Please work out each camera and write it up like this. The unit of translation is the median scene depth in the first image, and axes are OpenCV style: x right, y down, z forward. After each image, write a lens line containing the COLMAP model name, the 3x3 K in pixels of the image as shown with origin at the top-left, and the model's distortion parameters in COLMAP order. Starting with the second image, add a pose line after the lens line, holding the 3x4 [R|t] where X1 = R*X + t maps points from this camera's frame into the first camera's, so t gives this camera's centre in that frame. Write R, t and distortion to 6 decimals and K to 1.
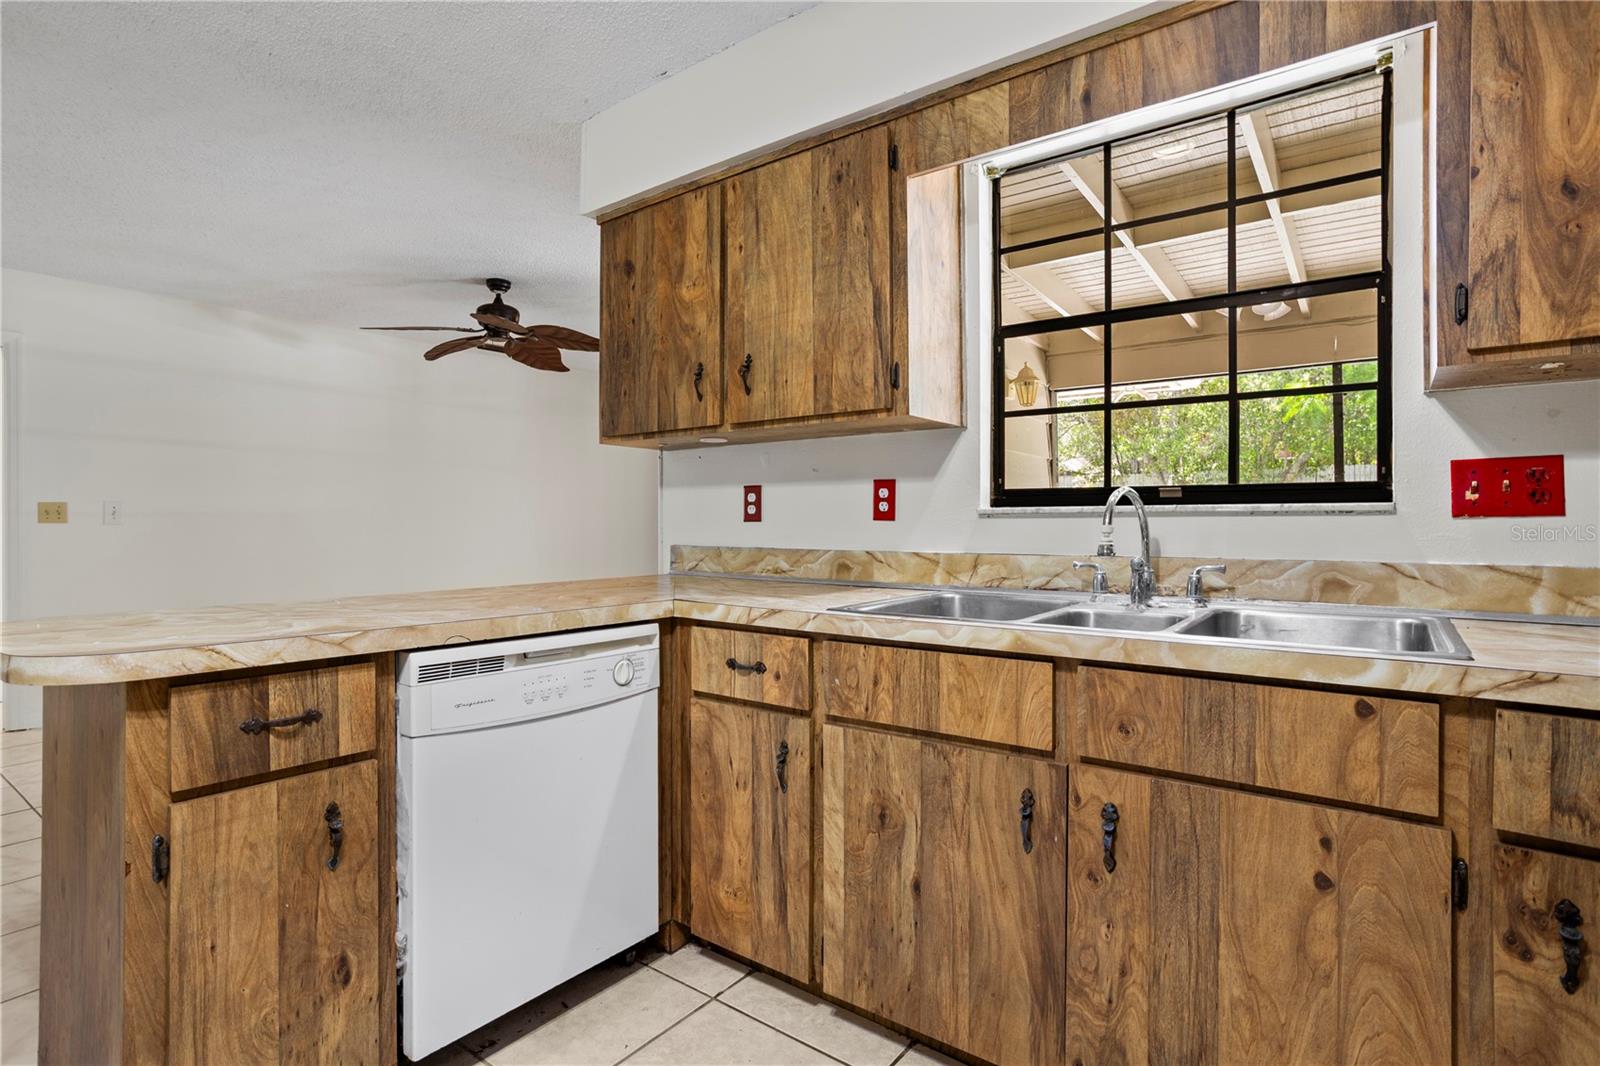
lens RADIAL K [[789.6, 0, 803.3], [0, 789.6, 522.7], [0, 0, 1]] dist [-0.060820, 0.034537]
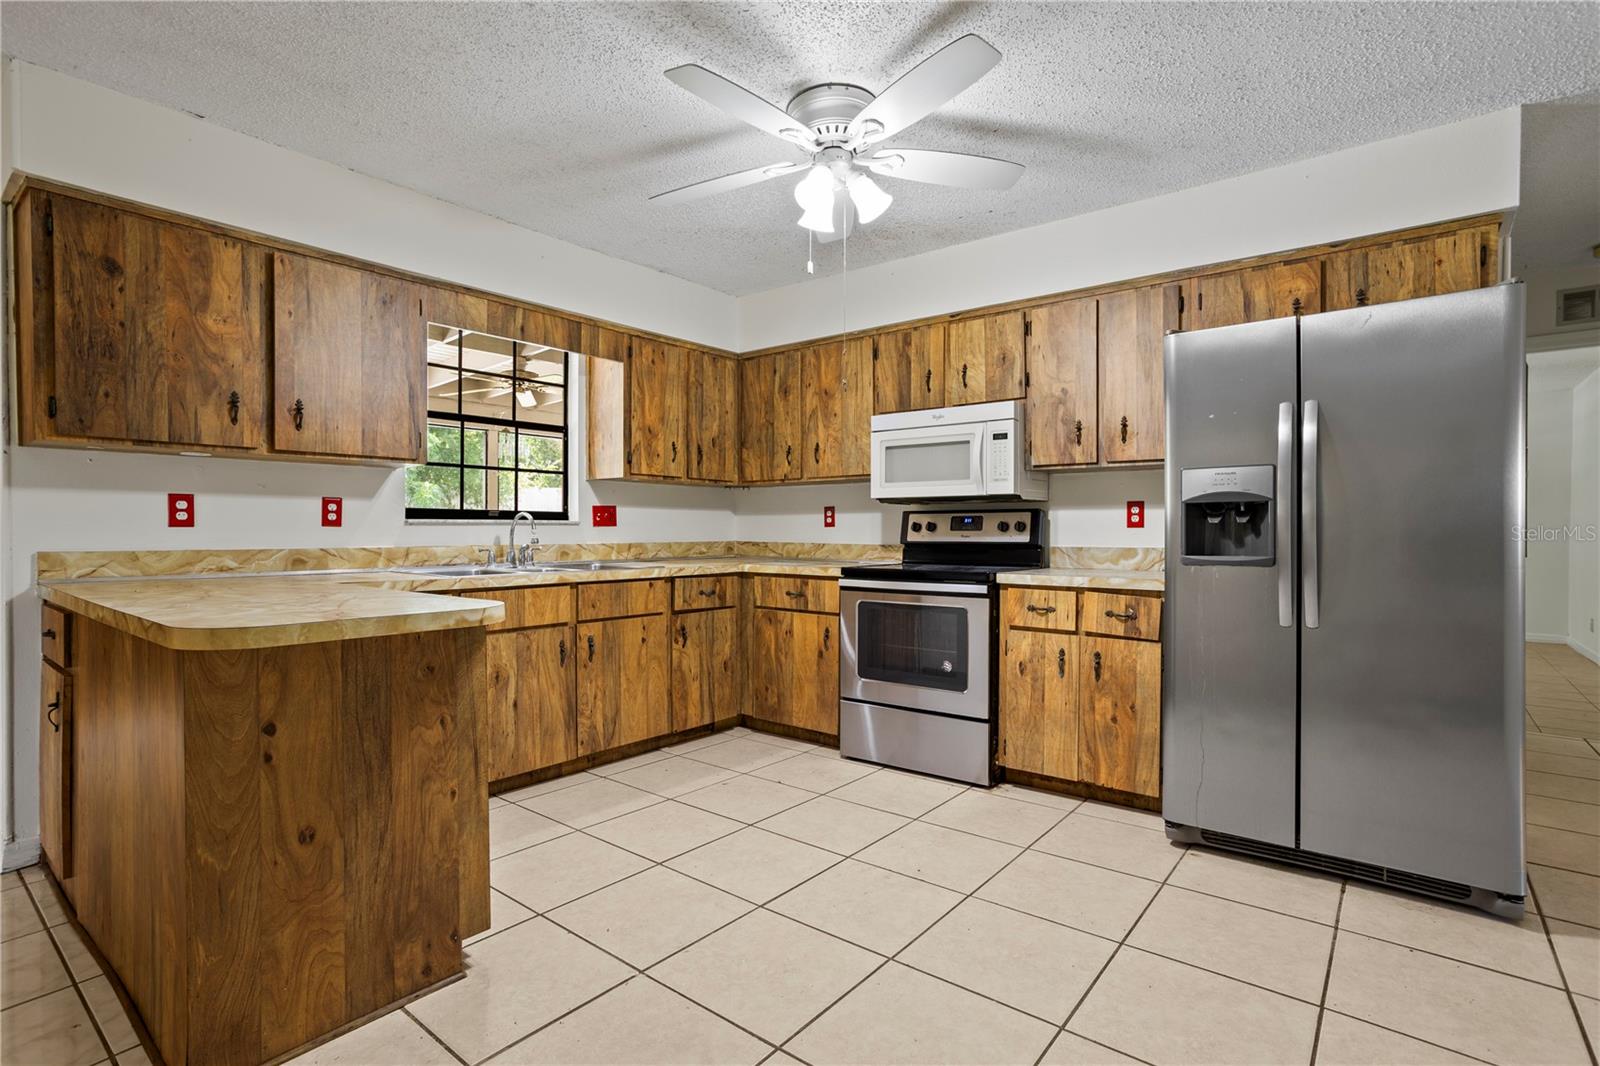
lens RADIAL K [[778.6, 0, 800.5], [0, 778.6, 538.0], [0, 0, 1]] dist [-0.052850, 0.037132]
pose [[0.027503, -0.011865, 0.999551, -1.669823], [-0.002558, 0.999925, 0.011940, -0.000936], [-0.999618, -0.002885, 0.027470, 0.167168]]
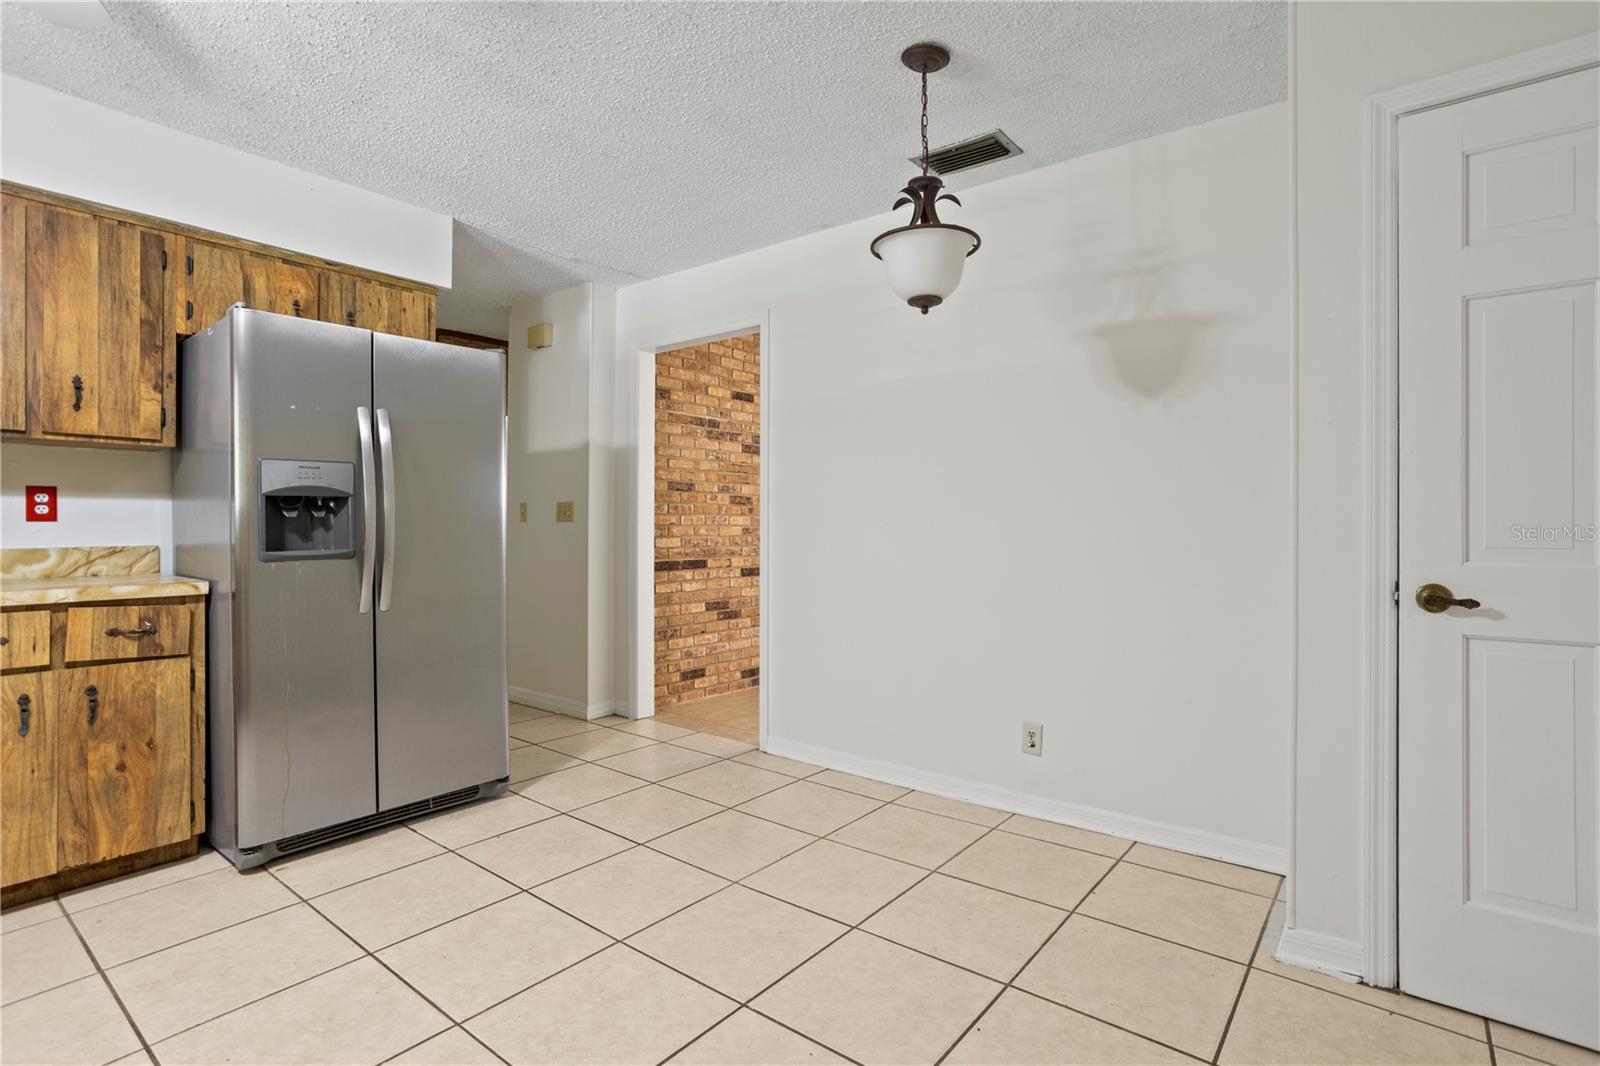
lens RADIAL K [[781.1, 0, 800.8], [0, 781.1, 523.4], [0, 0, 1]] dist [-0.059872, 0.033440]
pose [[-0.999741, -0.000665, 0.022732, -1.147573], [-0.000709, 0.999998, -0.001908, -0.000685], [-0.022731, -0.001924, -0.999740, 0.817640]]
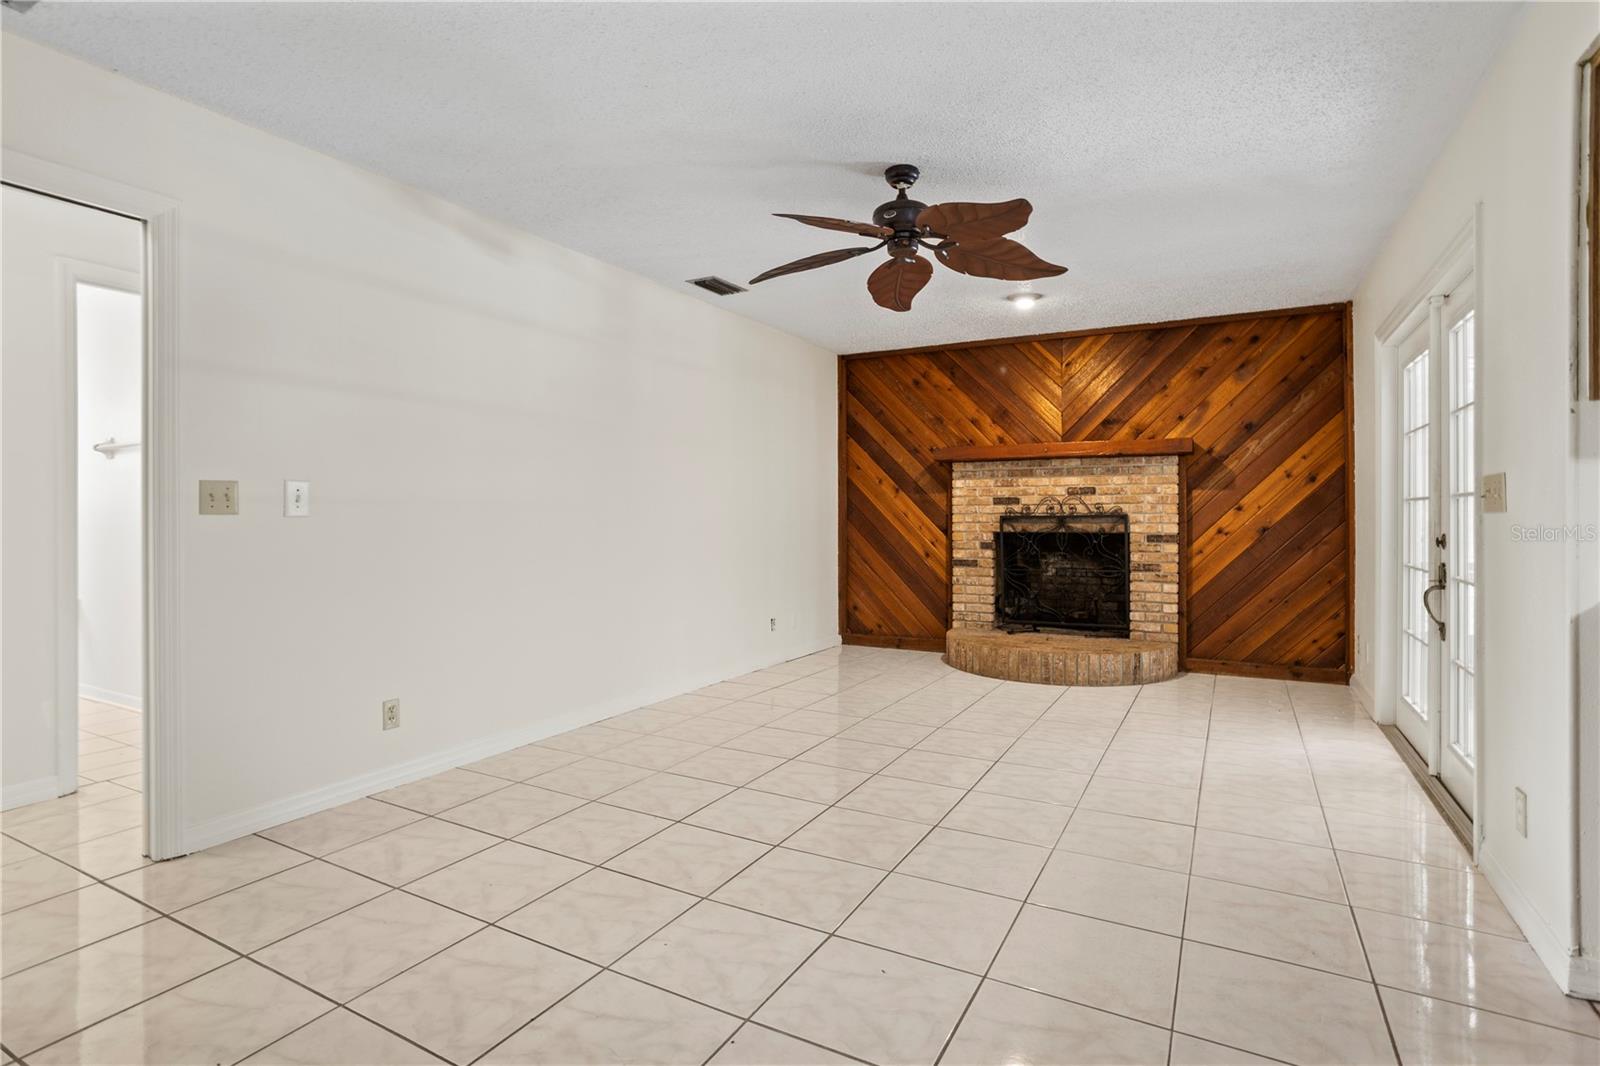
lens RADIAL K [[789.6, 0, 803.3], [0, 789.6, 522.7], [0, 0, 1]] dist [-0.060820, 0.034537]
pose [[0.989018, -0.001831, 0.147783, -1.468364], [0.000428, 0.999955, 0.009526, 0.001970], [-0.147794, -0.009358, 0.988974, 0.796027]]
